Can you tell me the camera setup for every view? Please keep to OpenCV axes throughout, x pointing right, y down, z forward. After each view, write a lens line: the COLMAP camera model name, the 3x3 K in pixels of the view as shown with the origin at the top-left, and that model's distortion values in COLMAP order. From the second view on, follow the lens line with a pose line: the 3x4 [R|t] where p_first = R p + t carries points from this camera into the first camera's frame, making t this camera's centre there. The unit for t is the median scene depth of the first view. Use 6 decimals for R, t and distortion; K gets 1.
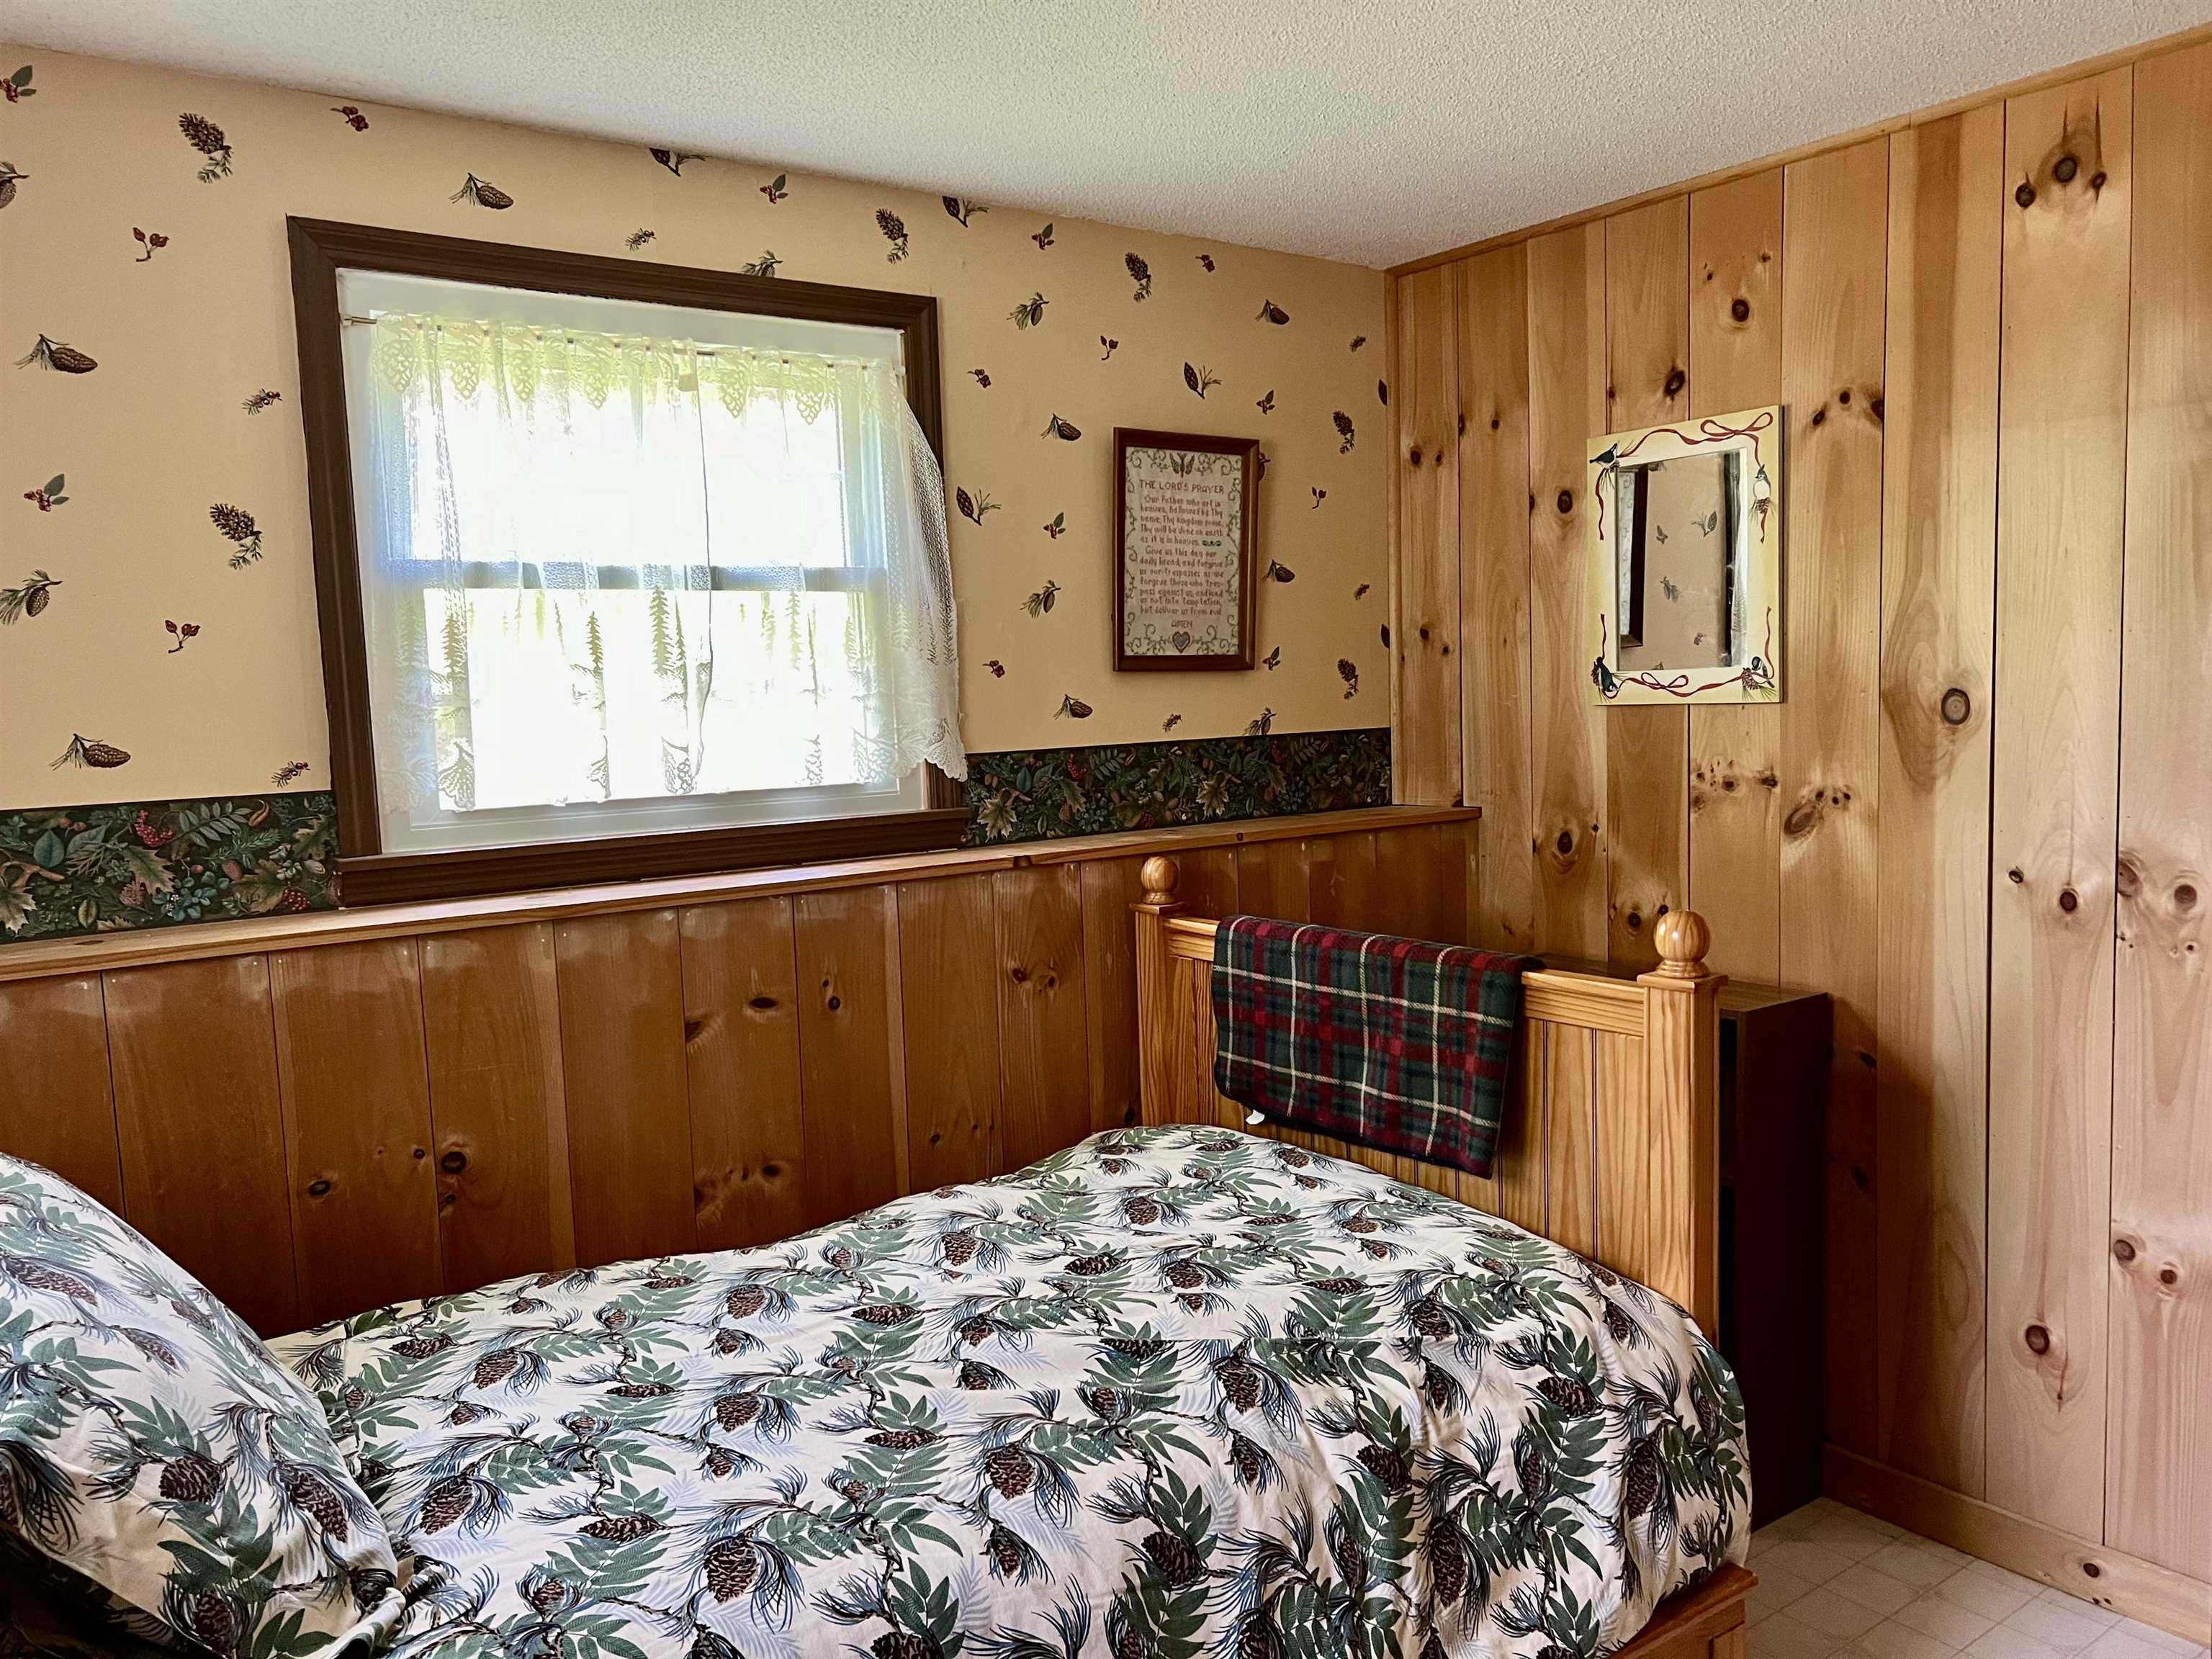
lens RADIAL K [[1693.8, 0, 1106.0], [0, 1693.8, 829.5], [0, 0, 1]] dist [0.004837, 0.012980]
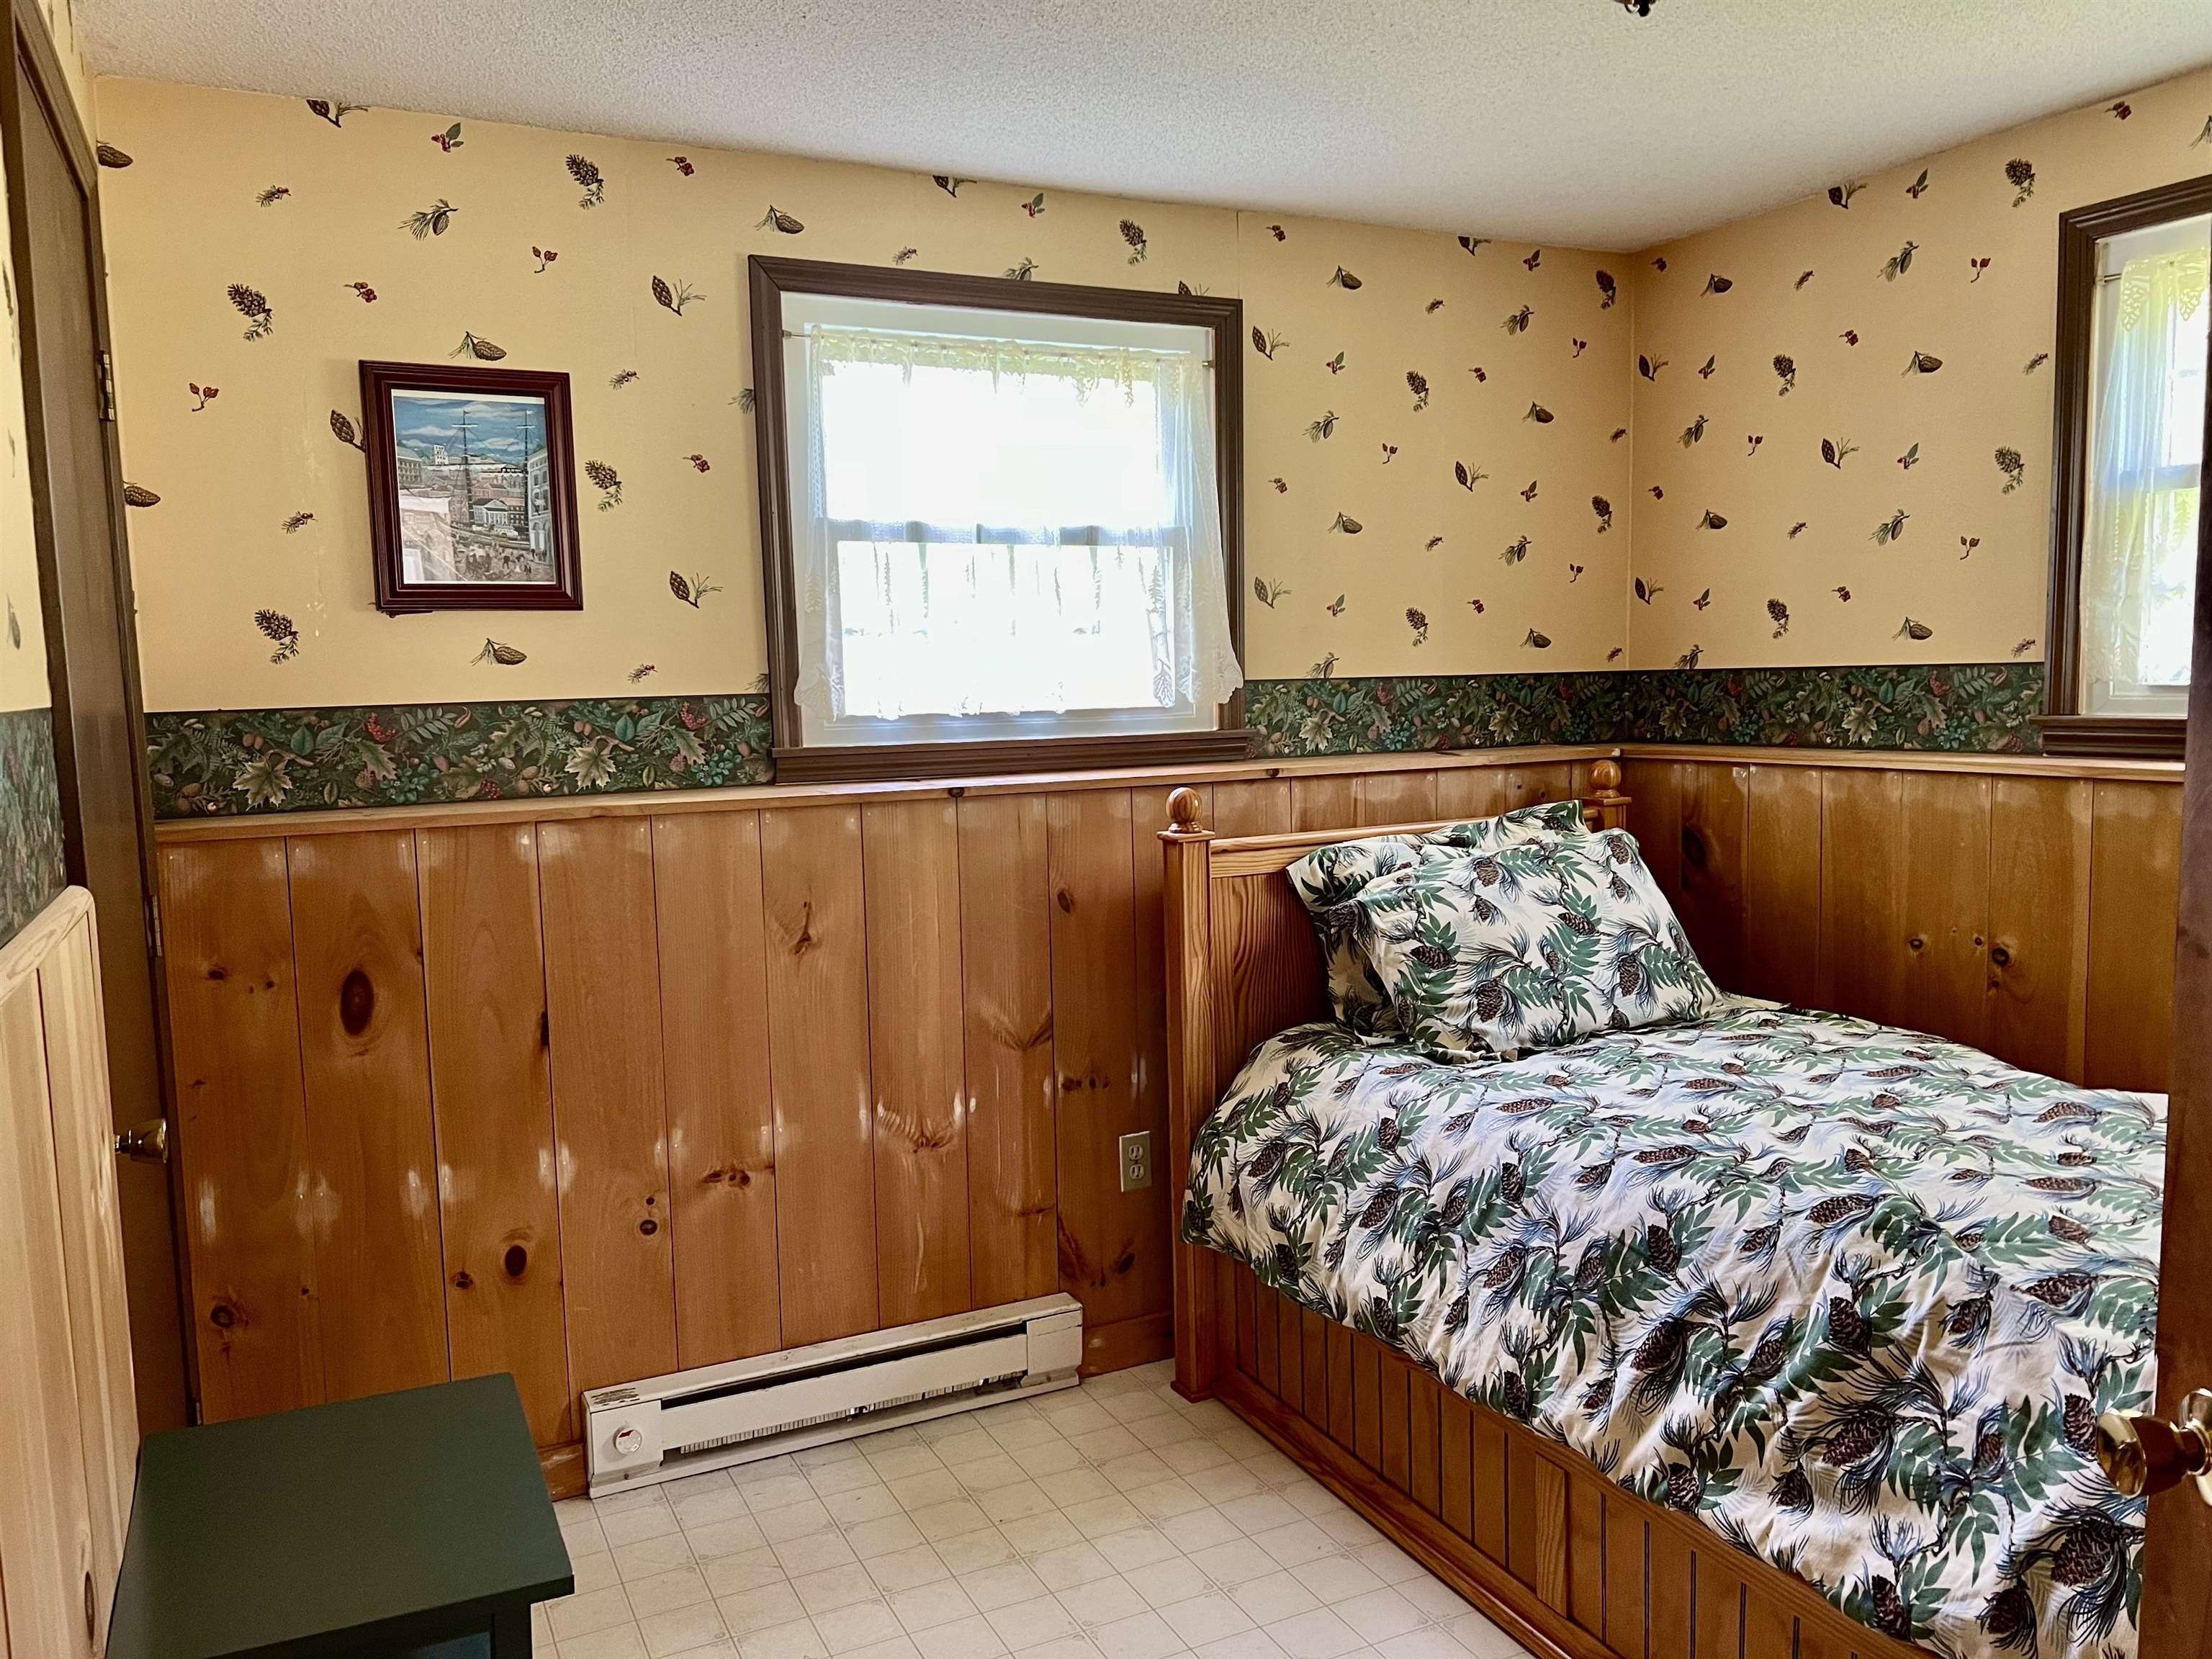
lens RADIAL K [[1667.2, 0, 1113.1], [0, 1667.2, 833.1], [0, 0, 1]] dist [0.062193, -0.070240]
pose [[-0.172707, 0.133709, -0.975856, 1.189338], [-0.056251, 0.987787, 0.145299, -0.052766], [0.983366, 0.079988, -0.163077, 0.672681]]
